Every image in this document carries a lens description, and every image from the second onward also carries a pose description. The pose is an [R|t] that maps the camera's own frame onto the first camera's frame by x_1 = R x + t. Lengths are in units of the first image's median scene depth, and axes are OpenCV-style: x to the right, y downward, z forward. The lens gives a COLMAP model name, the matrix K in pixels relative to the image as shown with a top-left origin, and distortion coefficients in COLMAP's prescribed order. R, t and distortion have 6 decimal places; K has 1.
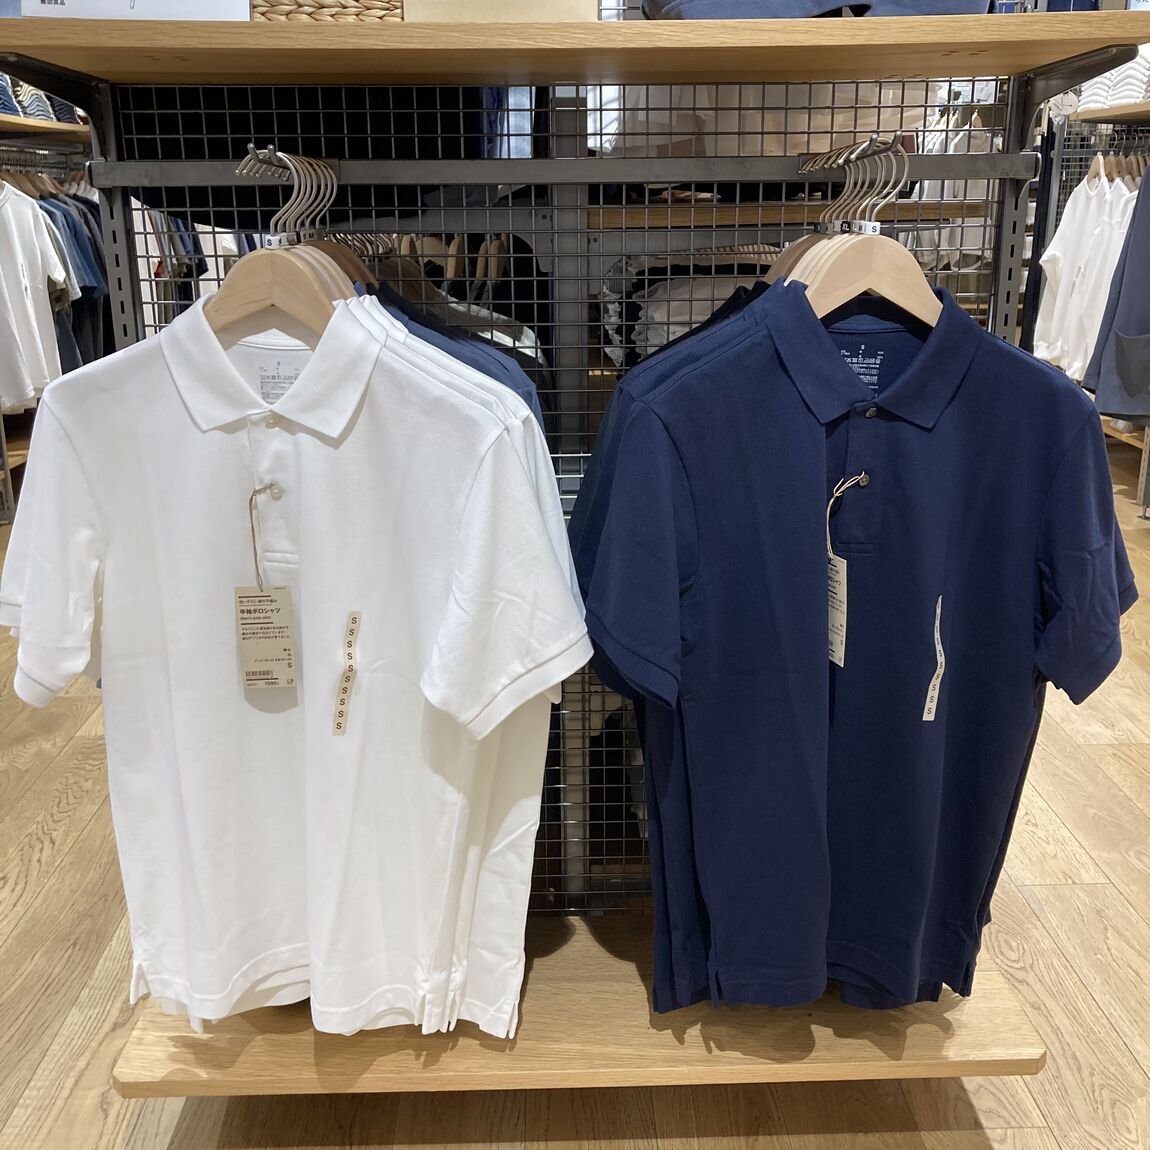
lens RADIAL K [[1255.1, 0, 577.1], [0, 1255.1, 577.5], [0, 0, 1]] dist [0.014494, 0.000000]
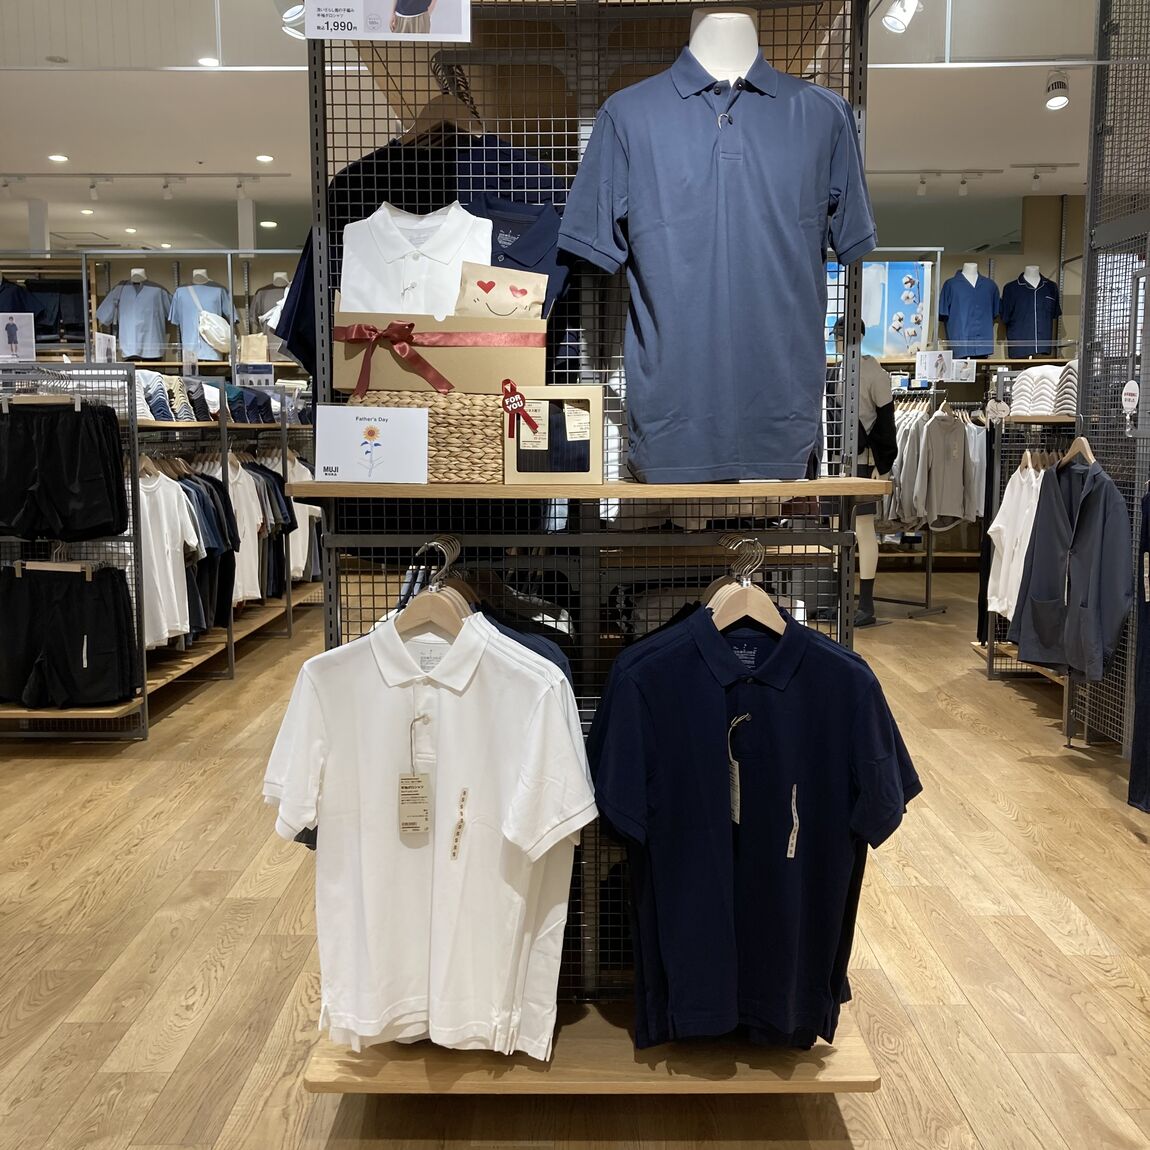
lens RADIAL K [[1255.1, 0, 568.5], [0, 1255.1, 538.0], [0, 0, 1]] dist [0.014494, 0.000000]
pose [[0.999364, 0.007318, -0.034897, 0.025355], [-0.014416, 0.978077, -0.207743, 0.041338], [0.032611, 0.208114, 0.977561, -0.700517]]
